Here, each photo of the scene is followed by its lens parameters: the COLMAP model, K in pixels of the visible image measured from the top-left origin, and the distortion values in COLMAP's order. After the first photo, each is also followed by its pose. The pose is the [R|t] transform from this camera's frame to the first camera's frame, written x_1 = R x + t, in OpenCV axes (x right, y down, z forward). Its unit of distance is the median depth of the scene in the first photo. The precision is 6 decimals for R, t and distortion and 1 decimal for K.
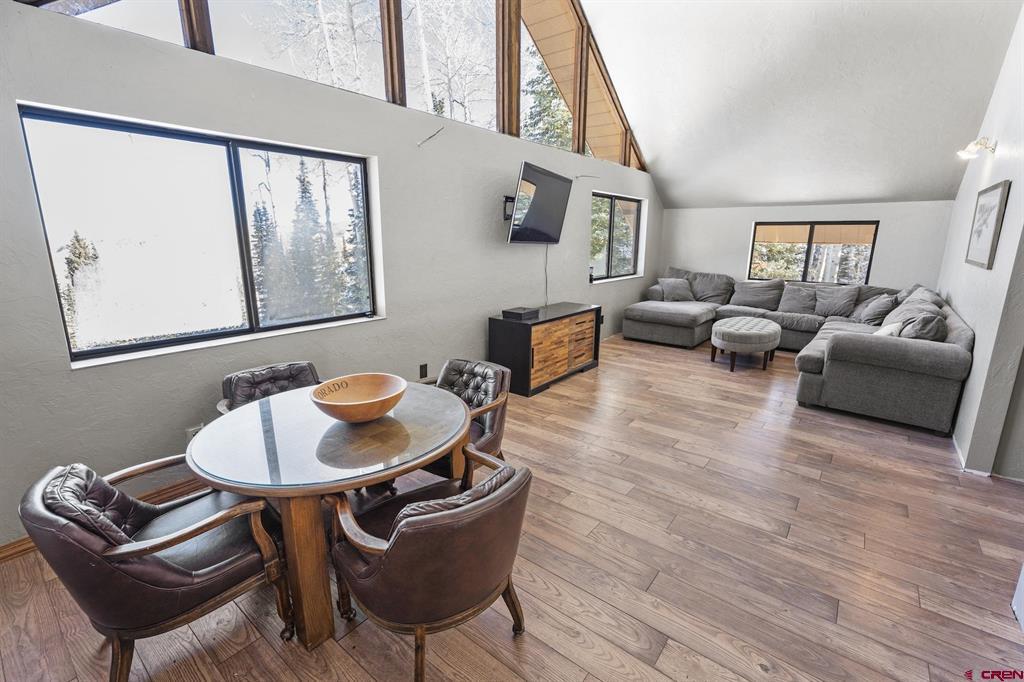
lens RADIAL K [[453.9, 0, 507.9], [0, 453.9, 348.2], [0, 0, 1]] dist [0.001469, 0.001702]
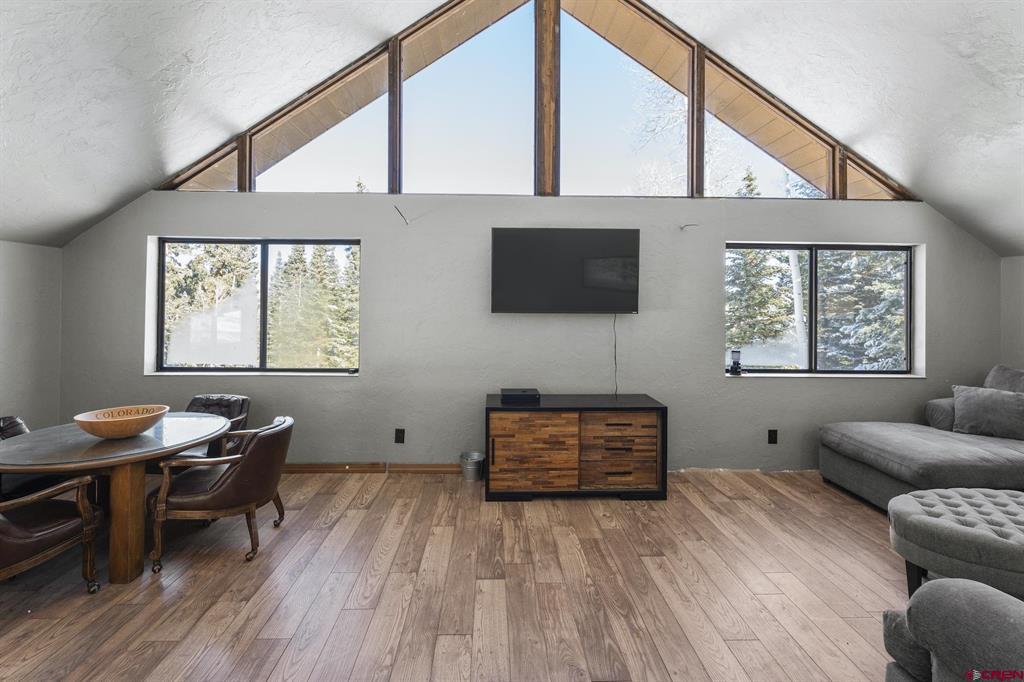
lens RADIAL K [[453.9, 0, 488.8], [0, 453.9, 305.7], [0, 0, 1]] dist [0.001469, 0.001702]
pose [[0.645540, 0.006262, -0.763701, 0.498451], [-0.189291, 0.970077, -0.152049, -0.079055], [0.739897, 0.242716, 0.627409, 0.323611]]
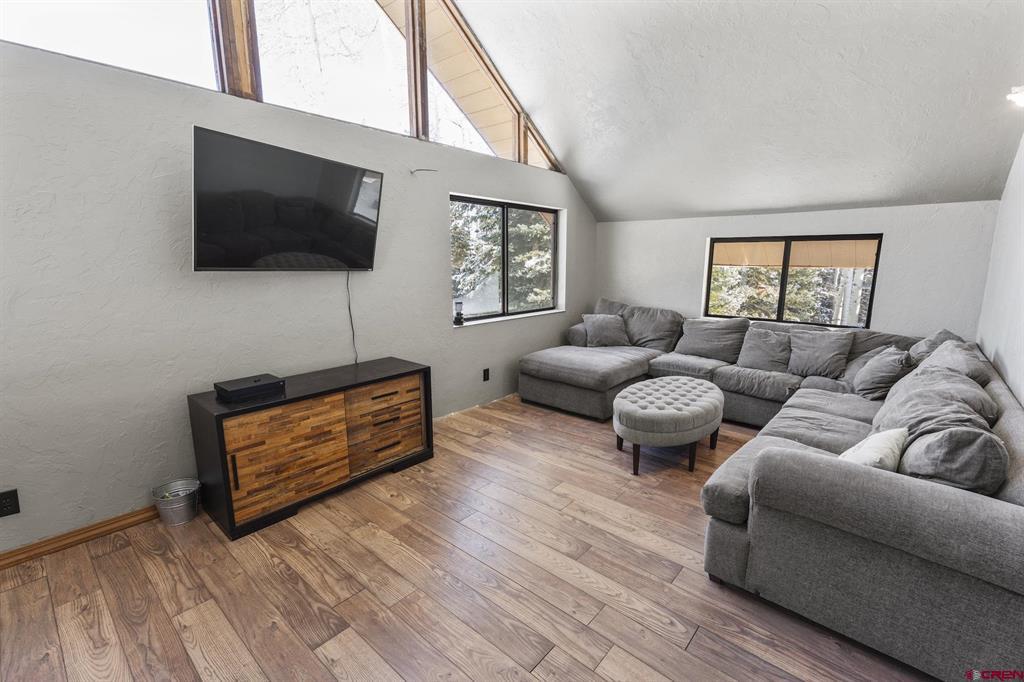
lens RADIAL K [[453.9, 0, 507.9], [0, 453.9, 346.9], [0, 0, 1]] dist [0.001469, 0.001702]
pose [[0.998954, 0.004641, -0.045489, 0.315912], [-0.006902, 0.998741, -0.049692, -0.081876], [0.045201, 0.049954, 0.997728, 0.334881]]
